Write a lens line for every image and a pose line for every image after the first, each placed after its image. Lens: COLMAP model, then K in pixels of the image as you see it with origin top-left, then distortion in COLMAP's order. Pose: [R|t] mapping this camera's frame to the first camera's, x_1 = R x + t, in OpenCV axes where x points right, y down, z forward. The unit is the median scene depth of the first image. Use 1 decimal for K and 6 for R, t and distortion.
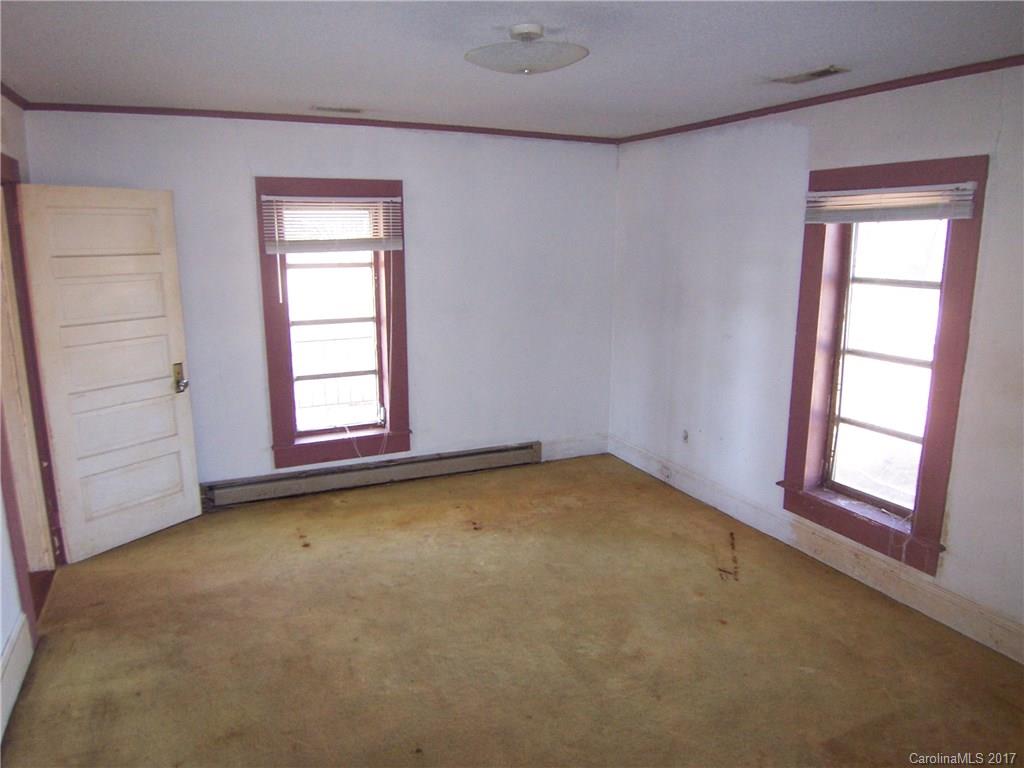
lens RADIAL K [[690.6, 0, 508.1], [0, 690.6, 380.7], [0, 0, 1]] dist [-0.037158, -0.001766]
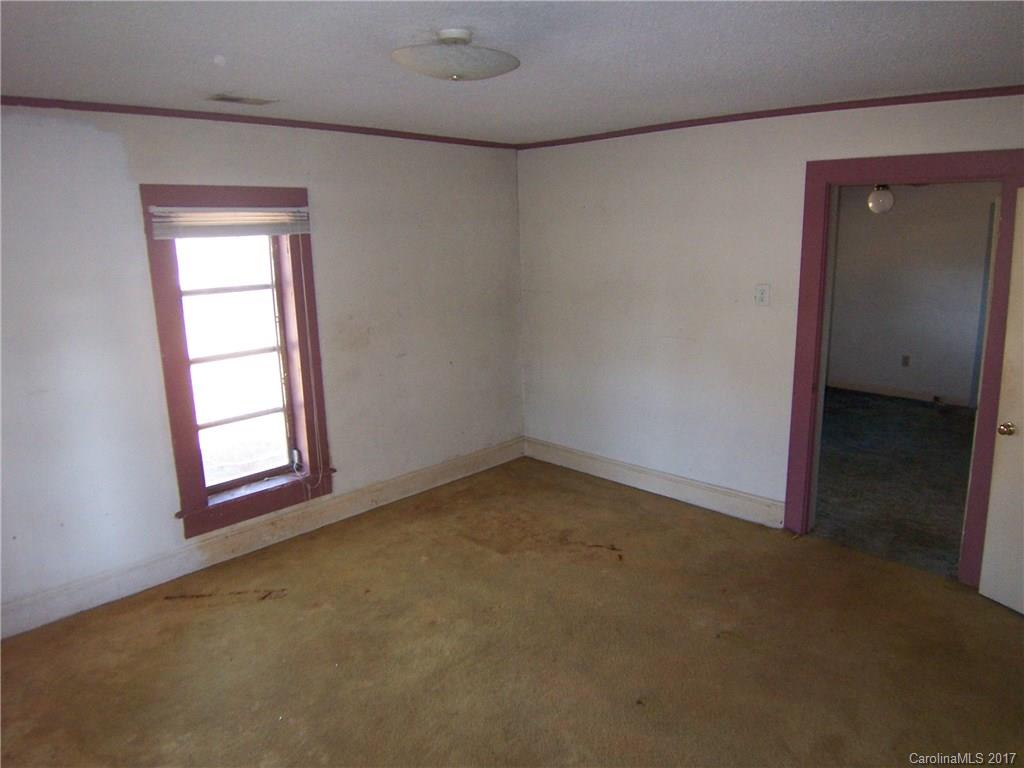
lens RADIAL K [[690.6, 0, 508.1], [0, 690.6, 380.7], [0, 0, 1]] dist [-0.037158, -0.001766]
pose [[-0.365569, -0.182973, 0.912623, -0.671379], [0.215213, 0.937303, 0.274129, -0.209686], [-0.905562, 0.296622, -0.303271, 0.944177]]
